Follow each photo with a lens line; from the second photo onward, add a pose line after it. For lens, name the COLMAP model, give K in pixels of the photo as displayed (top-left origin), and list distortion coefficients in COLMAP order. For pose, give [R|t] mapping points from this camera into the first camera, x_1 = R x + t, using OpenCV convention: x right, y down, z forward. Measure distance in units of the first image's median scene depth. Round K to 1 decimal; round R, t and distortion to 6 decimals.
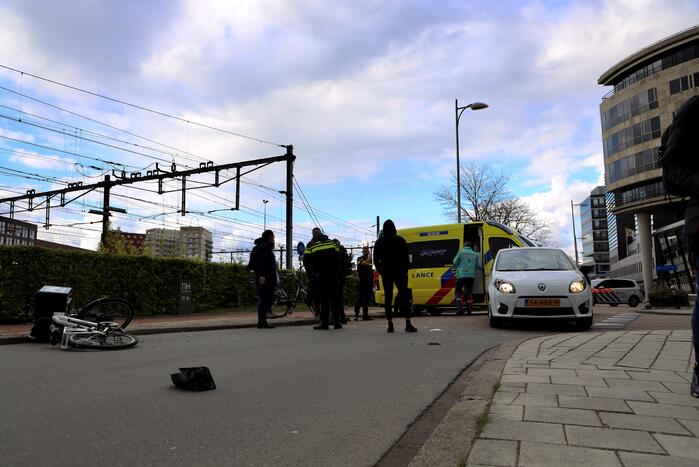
lens RADIAL K [[515.2, 0, 349.5], [0, 515.2, 233.5], [0, 0, 1]] dist [-0.024038, 0.001481]
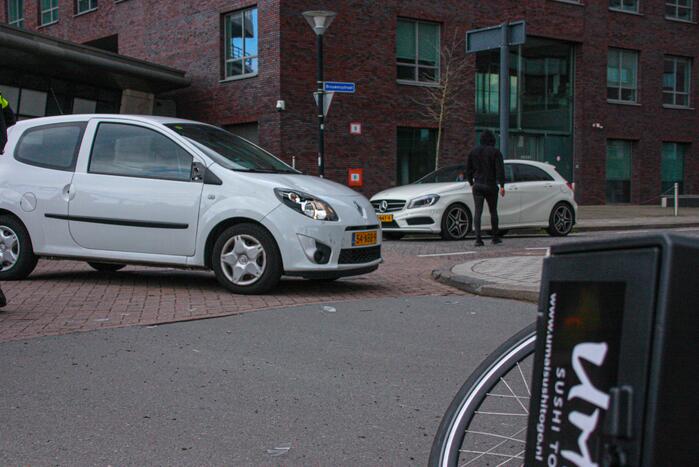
lens RADIAL K [[1045.4, 0, 349.5], [0, 1045.4, 233.5], [0, 0, 1]] dist [0.109565, 0.019993]
pose [[0.181421, -0.027304, 0.983026, -0.299515], [-0.116906, 0.991927, 0.049127, 0.035338], [-0.976432, -0.123835, 0.176764, 0.367678]]
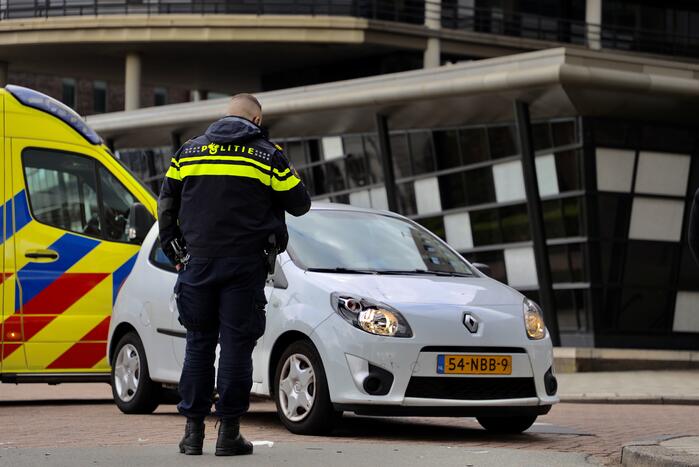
lens RADIAL K [[2030.6, 0, 349.2], [0, 2030.6, 222.4], [0, 0, 1]] dist [0.722668, 0.034837]
pose [[0.713007, 0.054379, 0.699045, -0.322761], [-0.099397, 0.994758, 0.024000, 0.002776], [-0.694076, -0.086596, 0.714675, 0.007217]]
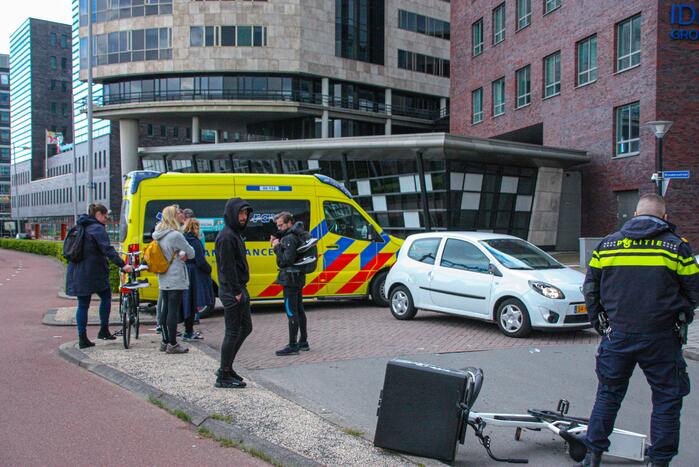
lens RADIAL K [[865.4, 0, 349.5], [0, 865.4, 233.5], [0, 0, 1]] dist [0.011077, 0.076106]
pose [[0.613428, -0.000379, 0.789750, -0.484798], [-0.100332, 0.991860, 0.078408, -0.033312], [-0.783351, -0.127335, 0.608397, 0.183018]]
